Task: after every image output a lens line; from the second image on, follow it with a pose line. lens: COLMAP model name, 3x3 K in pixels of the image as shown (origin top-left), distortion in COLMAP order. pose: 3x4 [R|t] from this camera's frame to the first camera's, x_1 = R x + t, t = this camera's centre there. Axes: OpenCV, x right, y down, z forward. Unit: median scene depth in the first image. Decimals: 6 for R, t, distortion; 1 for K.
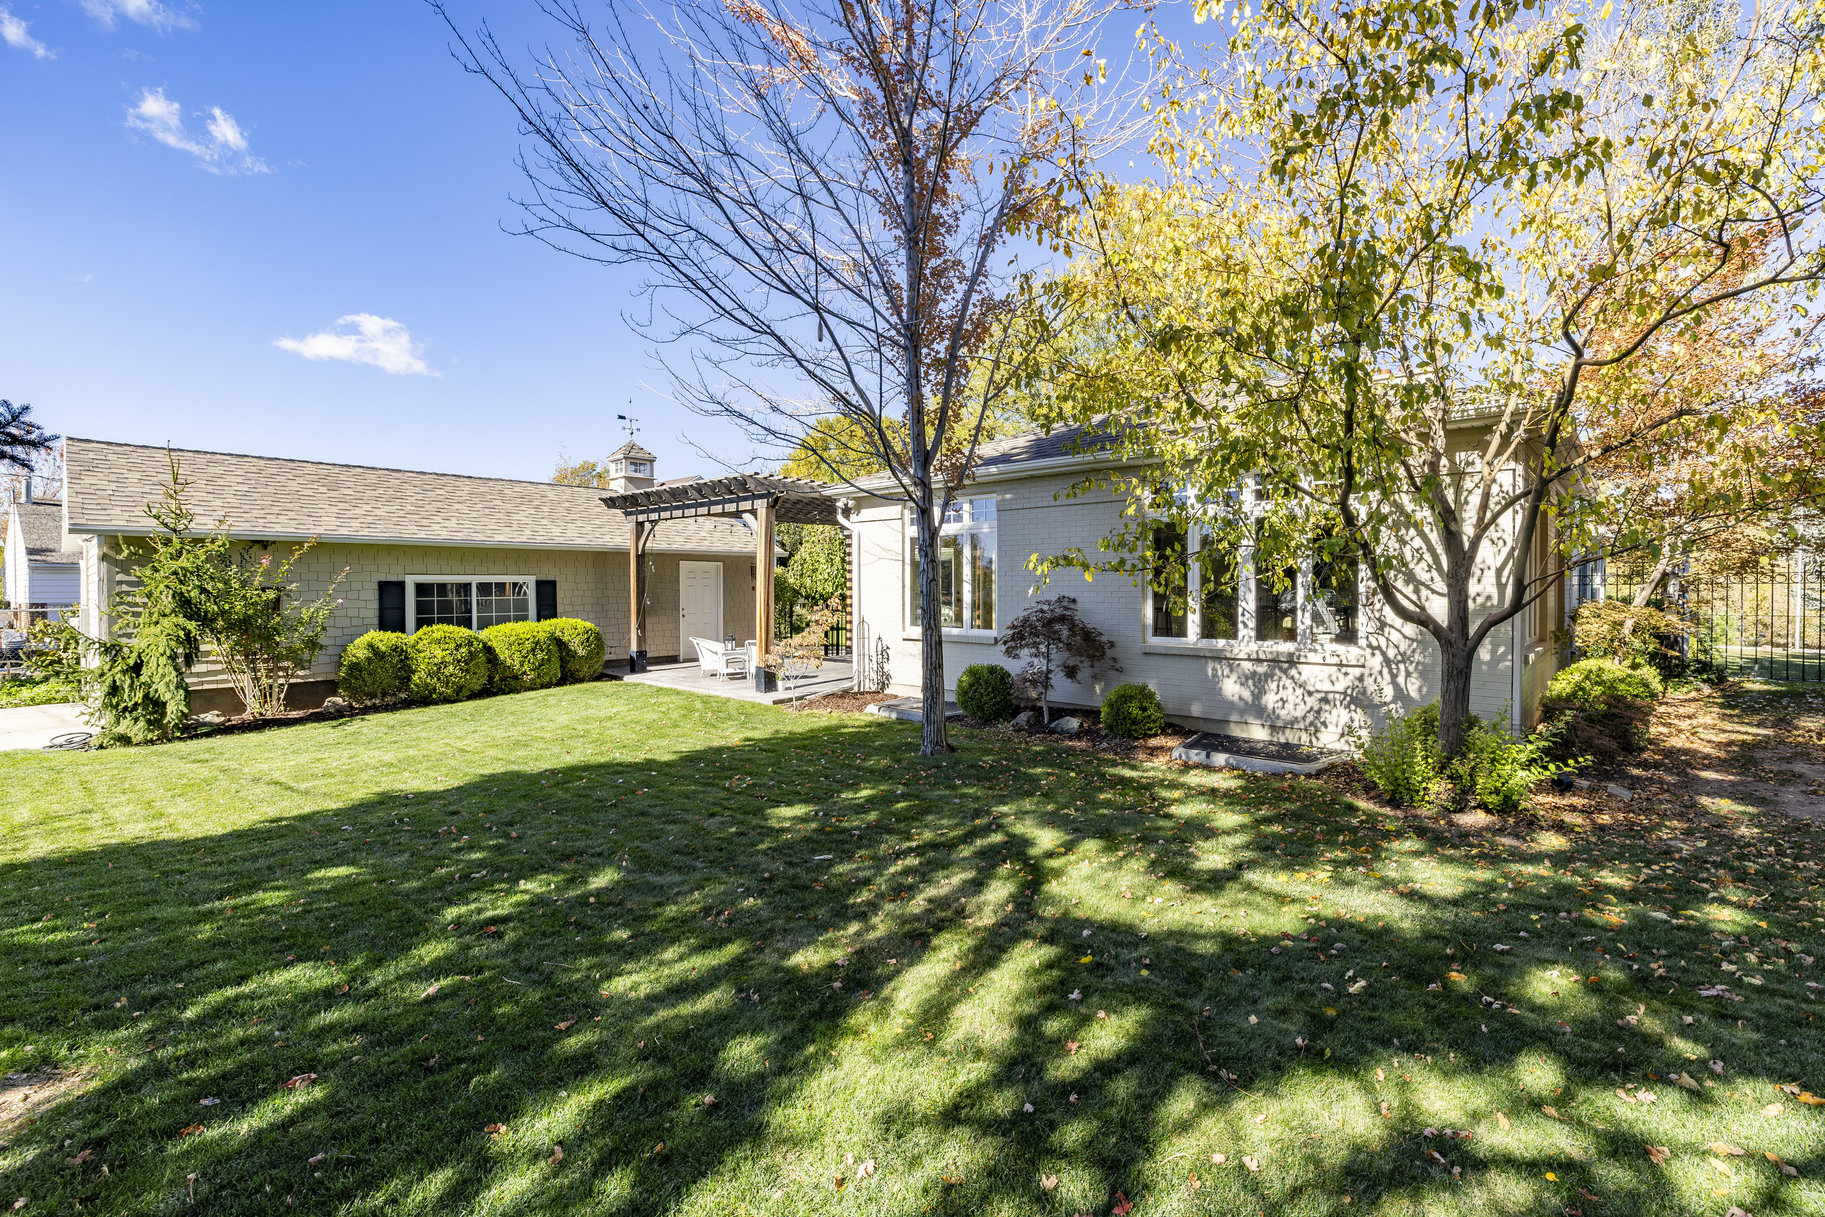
lens RADIAL K [[748.0, 0, 917.5], [0, 748.0, 605.9], [0, 0, 1]] dist [-0.001624, 0.000314]
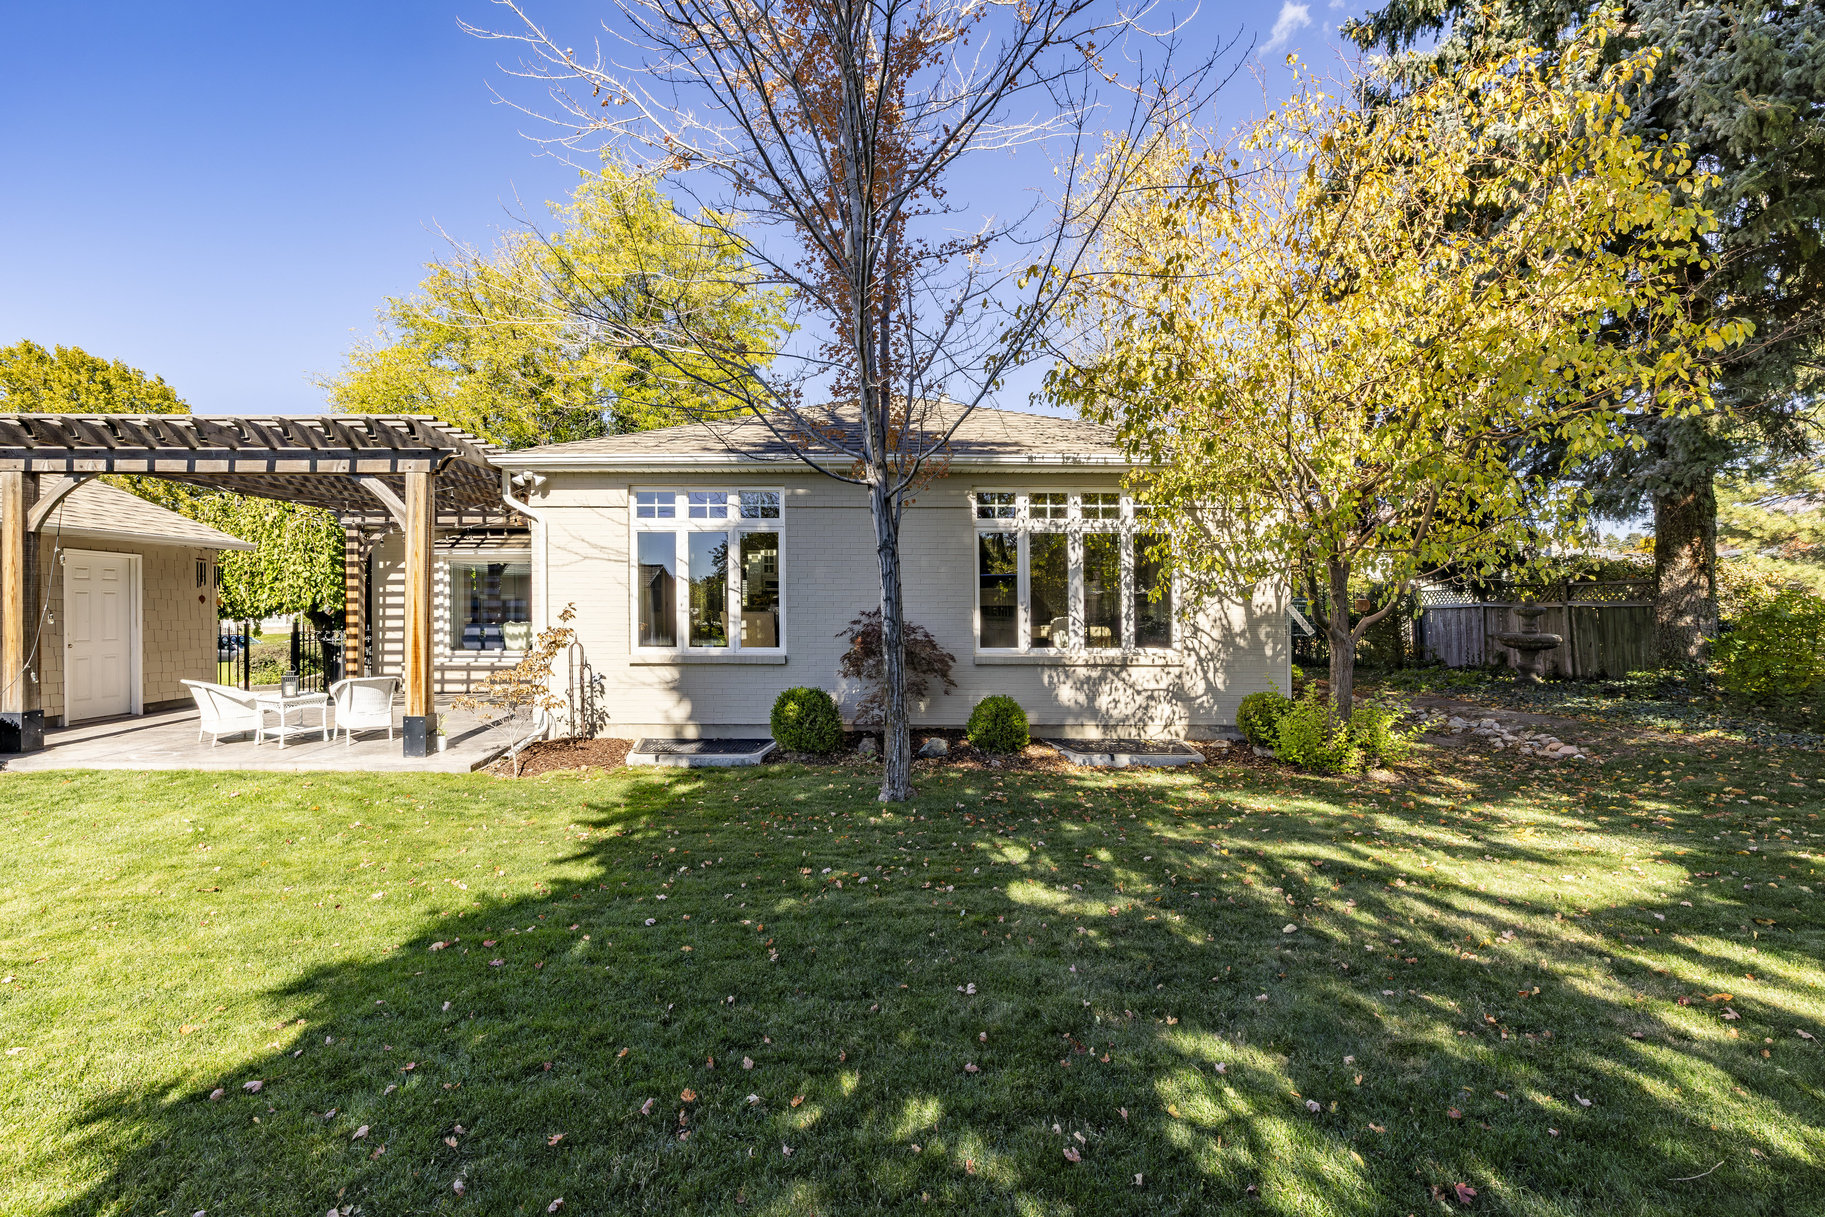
lens RADIAL K [[778.6, 0, 922.2], [0, 778.6, 605.5], [0, 0, 1]] dist [0.000962, 0.000469]
pose [[0.765990, 0.003454, 0.642843, -0.480823], [0.011681, 0.999746, -0.019290, 0.005091], [-0.642746, 0.022284, 0.765755, 0.313446]]
